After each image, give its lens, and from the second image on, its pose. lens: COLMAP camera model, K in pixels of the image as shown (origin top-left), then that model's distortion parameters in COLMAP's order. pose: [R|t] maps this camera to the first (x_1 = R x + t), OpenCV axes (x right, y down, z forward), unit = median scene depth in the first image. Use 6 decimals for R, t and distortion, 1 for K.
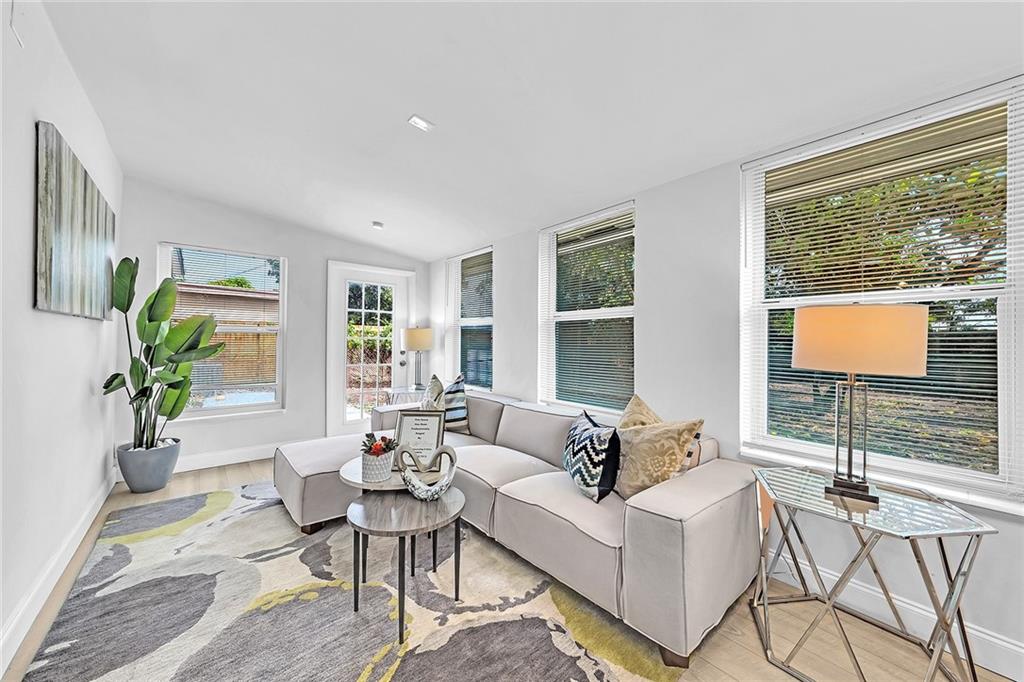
lens RADIAL K [[382.0, 0, 504.5], [0, 382.0, 338.7], [0, 0, 1]] dist [0.000990, 0.000802]
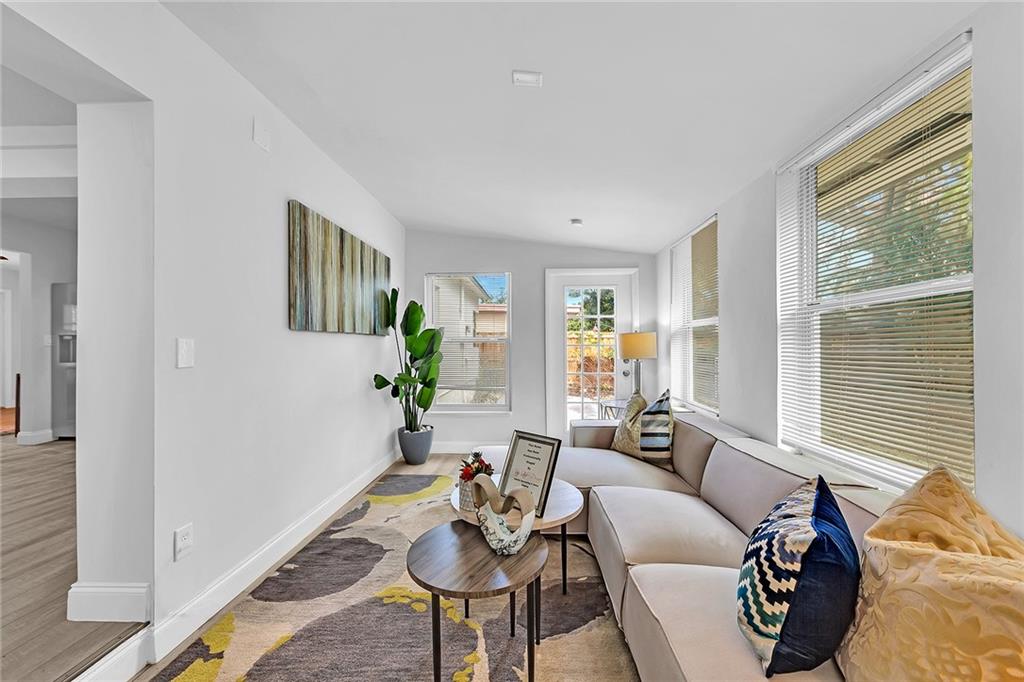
lens RADIAL K [[382.0, 0, 516.7], [0, 382.0, 347.9], [0, 0, 1]] dist [0.000990, 0.000802]
pose [[0.743850, -0.007993, -0.668299, 0.248389], [0.012984, 0.999913, 0.002493, 0.000768], [0.668220, -0.010531, 0.743889, 0.312724]]
